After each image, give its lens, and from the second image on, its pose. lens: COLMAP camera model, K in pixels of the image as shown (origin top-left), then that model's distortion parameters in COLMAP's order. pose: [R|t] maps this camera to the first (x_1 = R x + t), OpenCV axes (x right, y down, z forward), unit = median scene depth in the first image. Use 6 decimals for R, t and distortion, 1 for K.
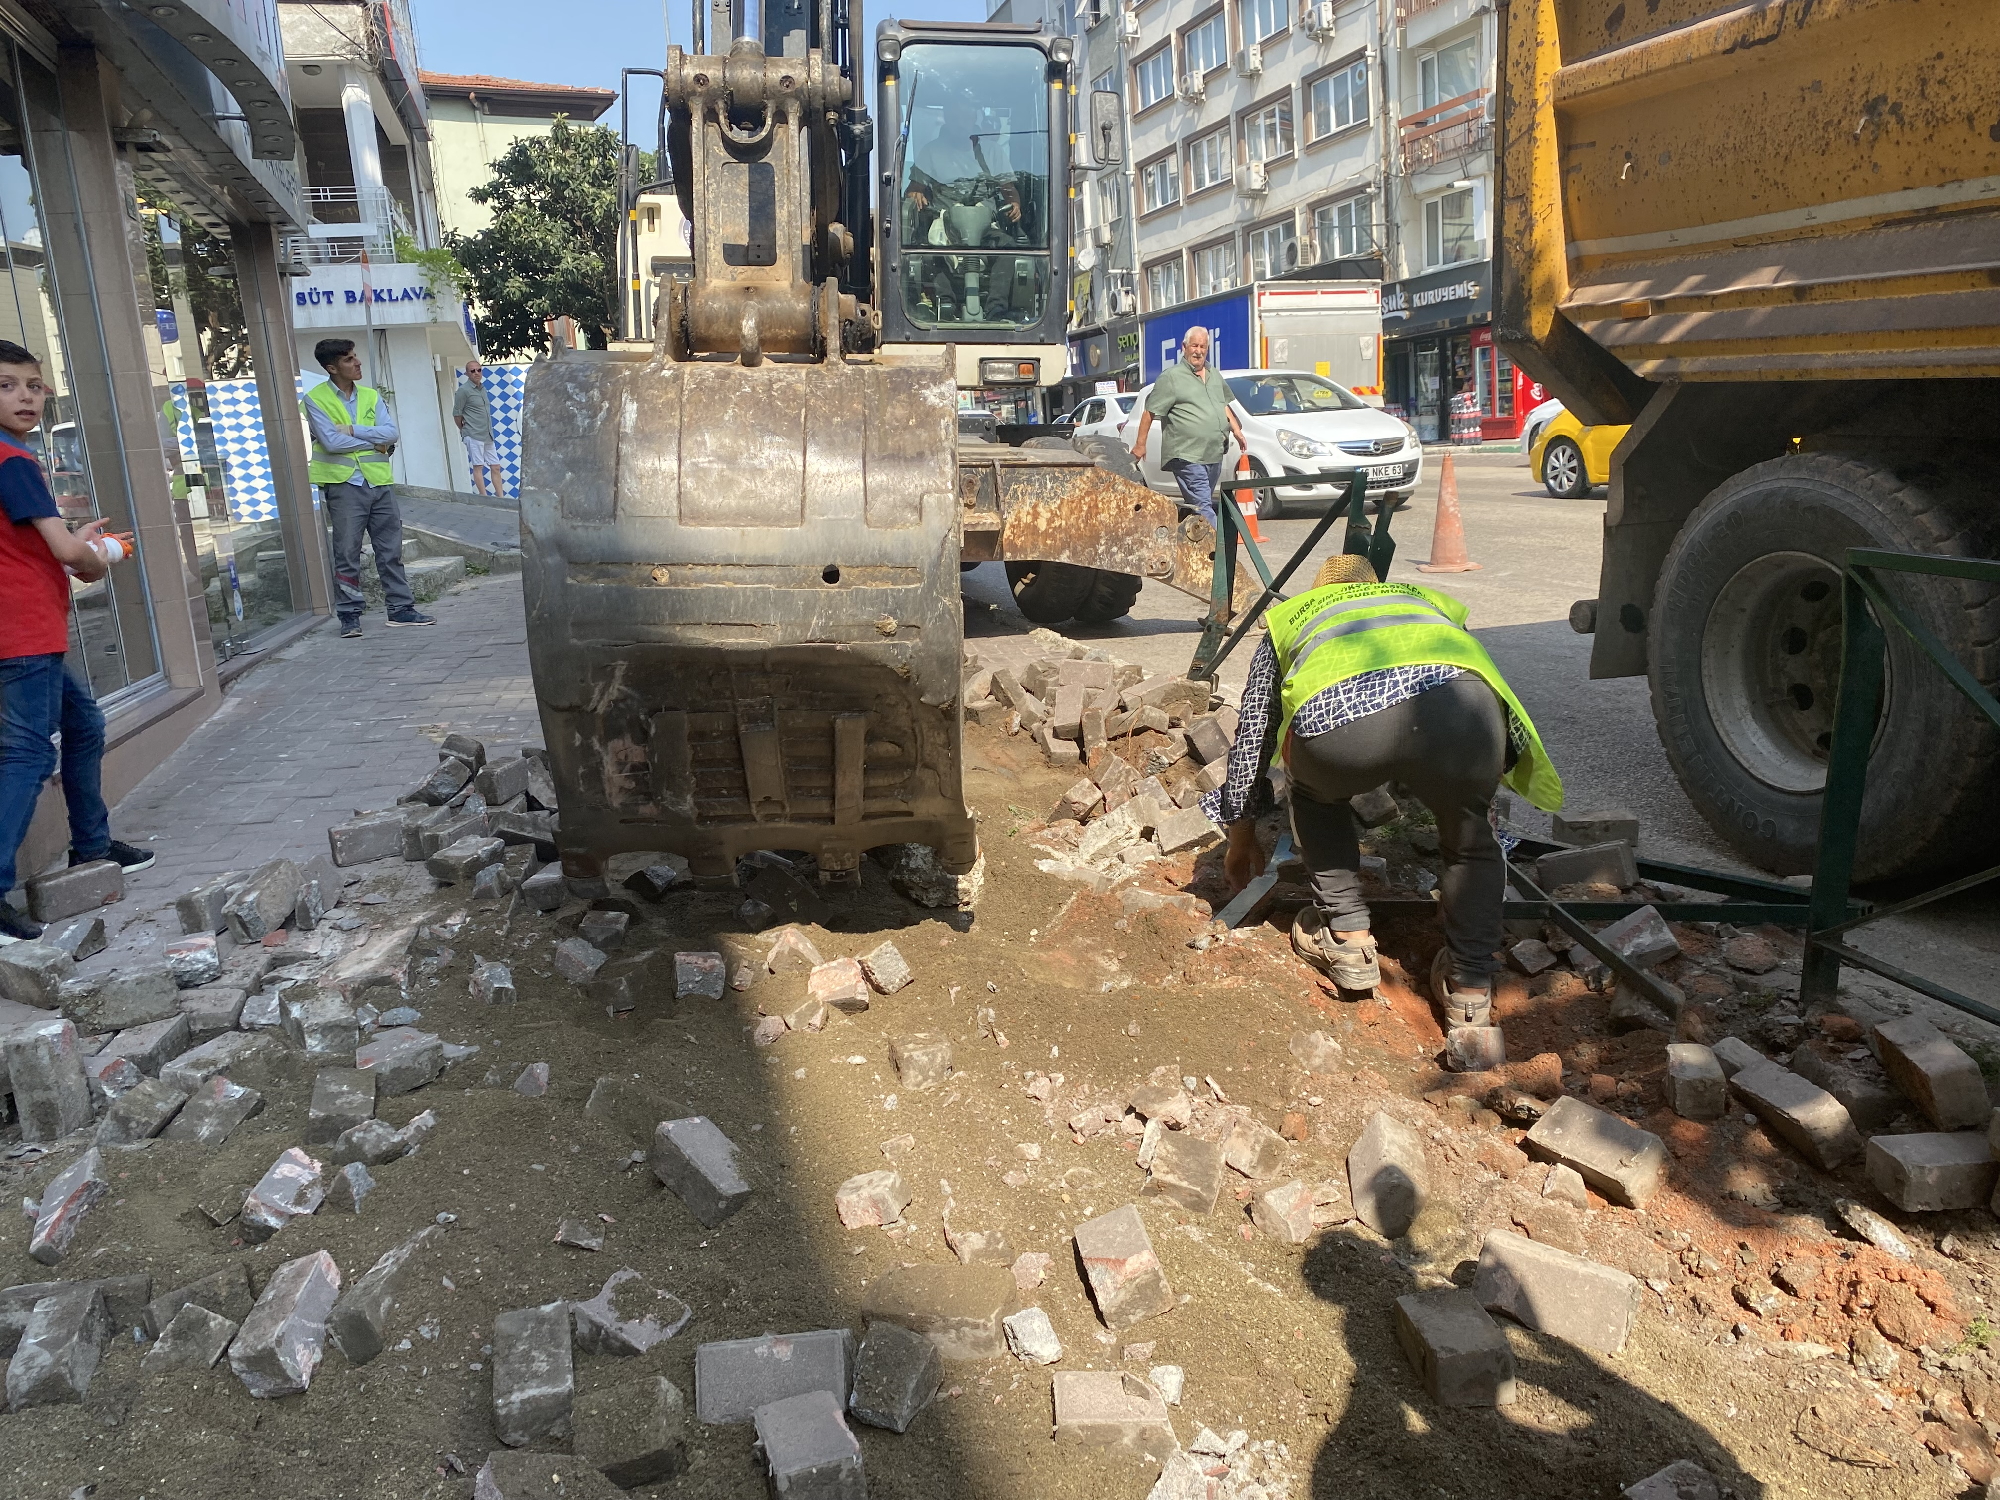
lens RADIAL K [[1556.5, 0, 999.1], [0, 1556.5, 757.1], [0, 0, 1]] dist [0.034281, -0.038933]
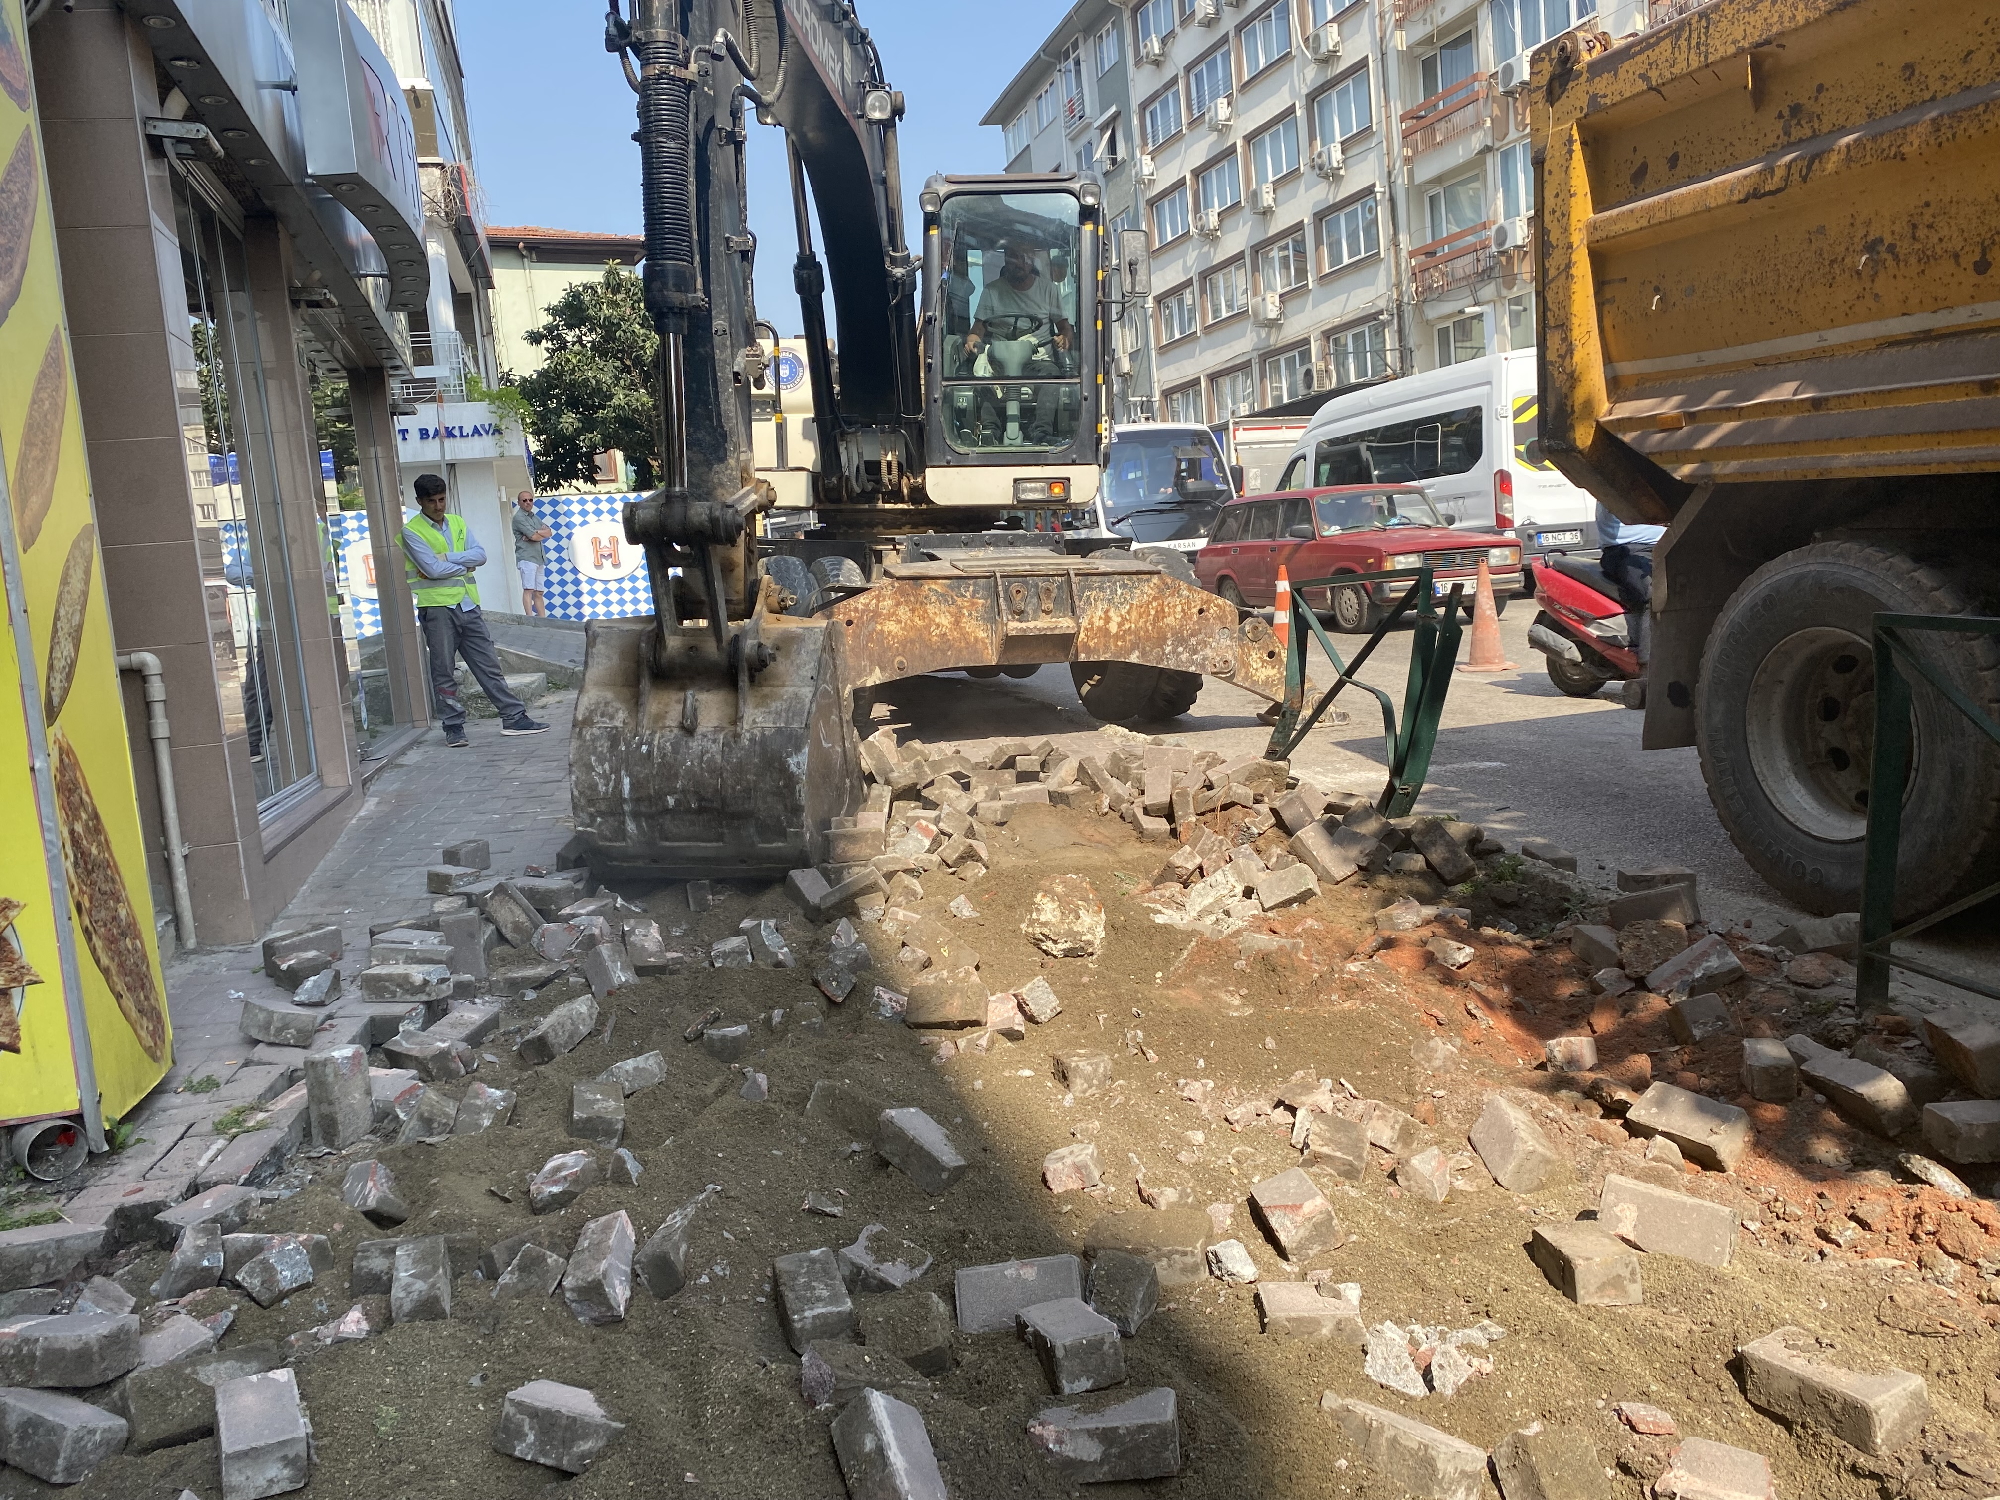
lens RADIAL K [[1556.5, 0, 999.4], [0, 1556.5, 743.9], [0, 0, 1]] dist [0.034281, -0.038933]
pose [[0.999809, -0.014631, -0.012972, -0.071142], [0.013483, 0.996328, -0.084551, 0.038073], [0.014161, 0.084360, 0.996335, -0.122019]]
